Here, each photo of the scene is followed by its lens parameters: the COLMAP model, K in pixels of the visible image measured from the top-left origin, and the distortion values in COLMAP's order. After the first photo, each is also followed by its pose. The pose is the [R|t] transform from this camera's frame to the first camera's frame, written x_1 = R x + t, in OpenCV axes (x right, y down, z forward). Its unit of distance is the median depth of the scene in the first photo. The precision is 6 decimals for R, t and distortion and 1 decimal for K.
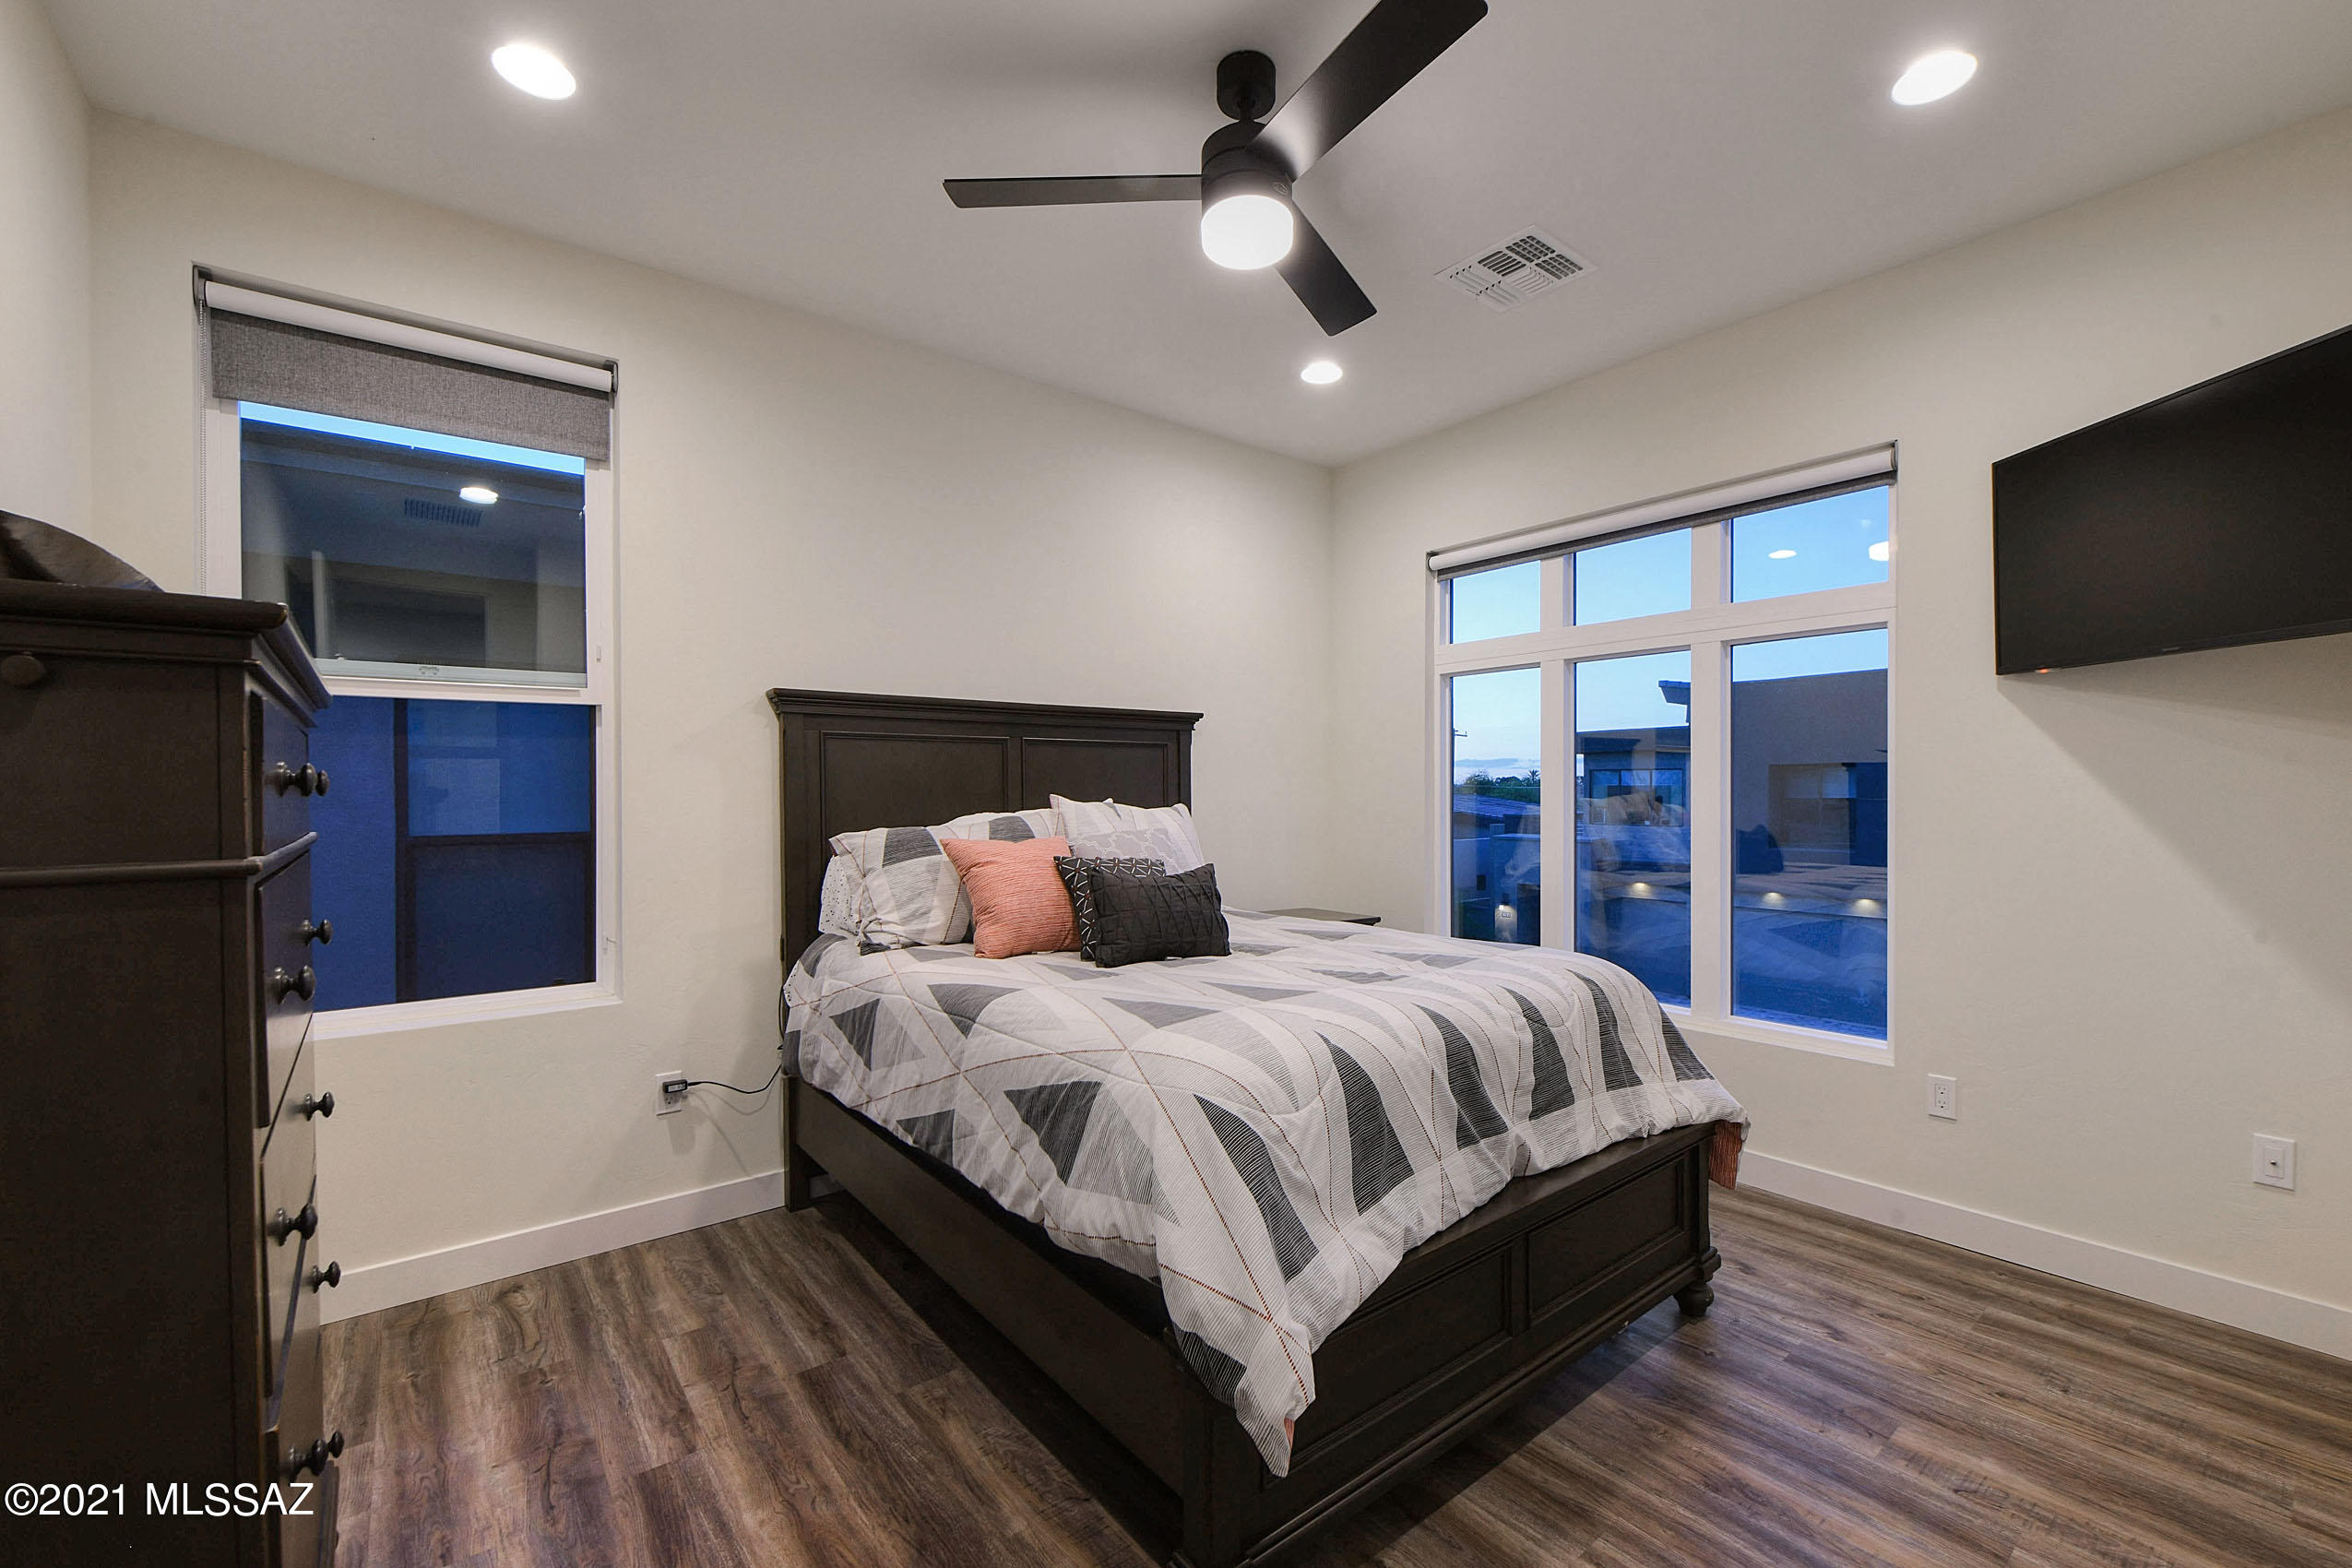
lens RADIAL K [[976.9, 0, 1180.1], [0, 976.9, 791.5], [0, 0, 1]] dist [-0.001294, -0.000442]
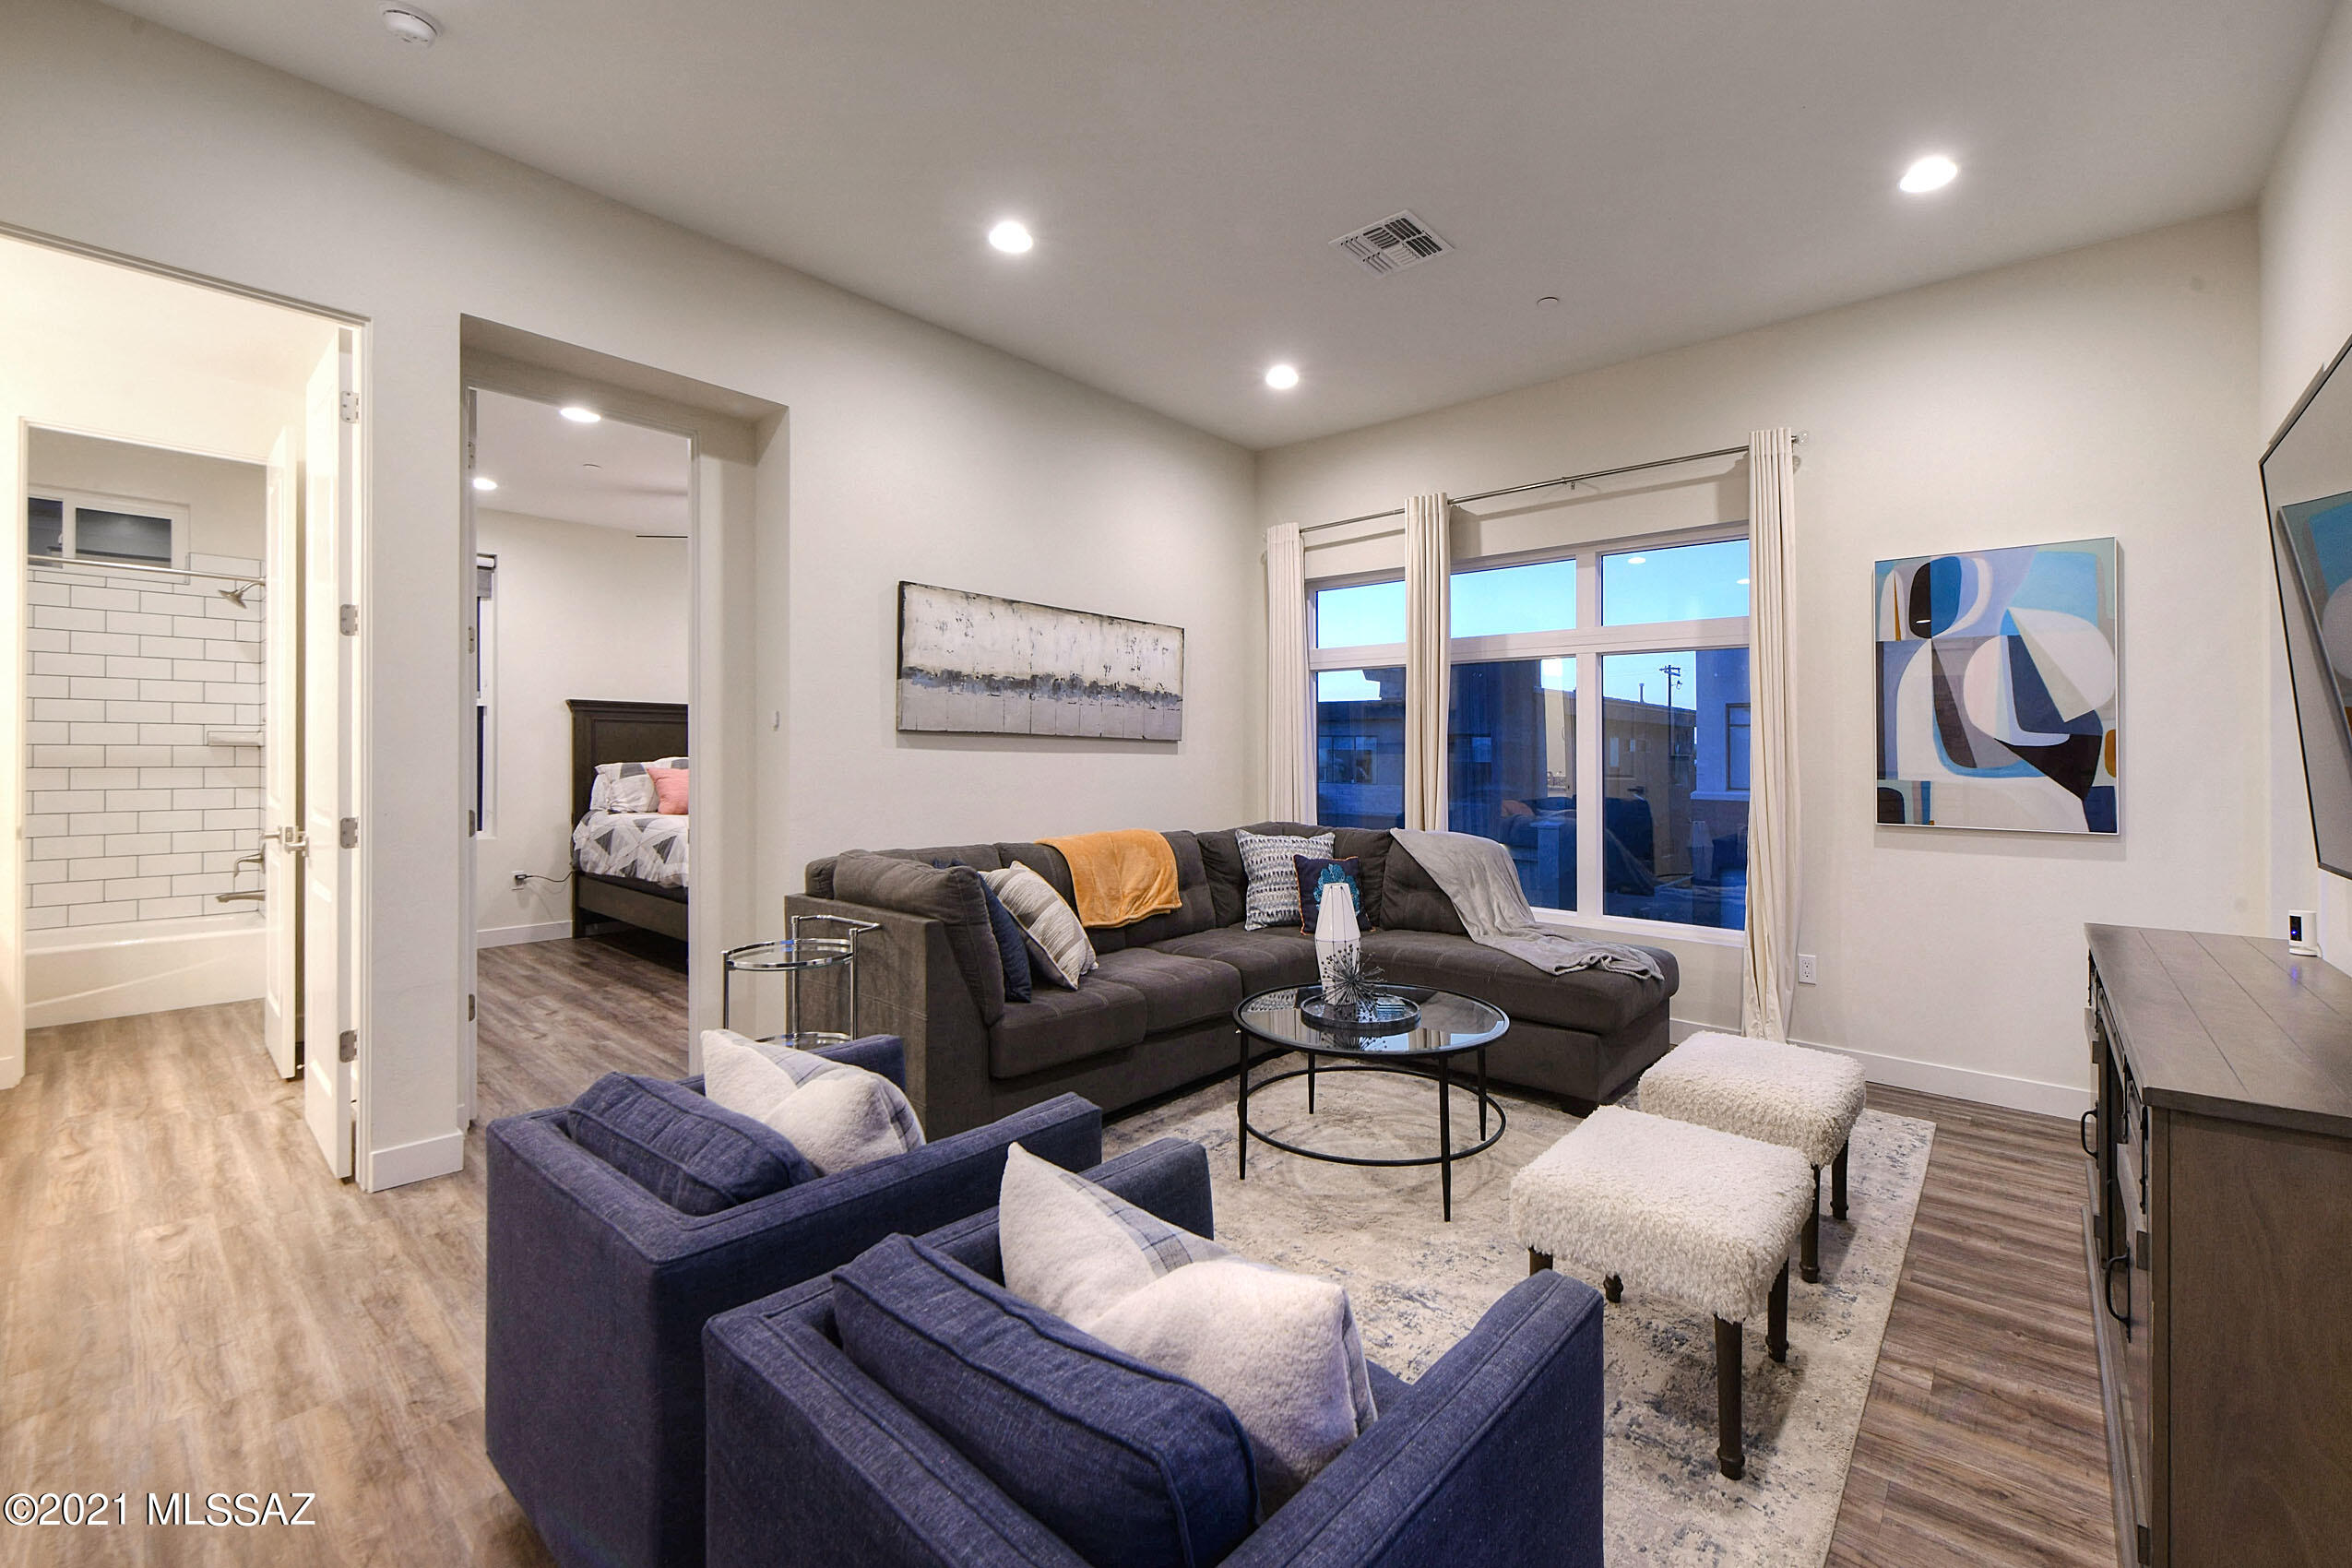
lens RADIAL K [[976.9, 0, 1145.9], [0, 976.9, 748.9], [0, 0, 1]] dist [-0.001294, -0.000442]
pose [[0.989034, 0.009224, 0.147402, 0.579792], [-0.008952, 0.999957, -0.002507, -0.000183], [-0.147419, 0.001160, 0.989073, -1.454313]]
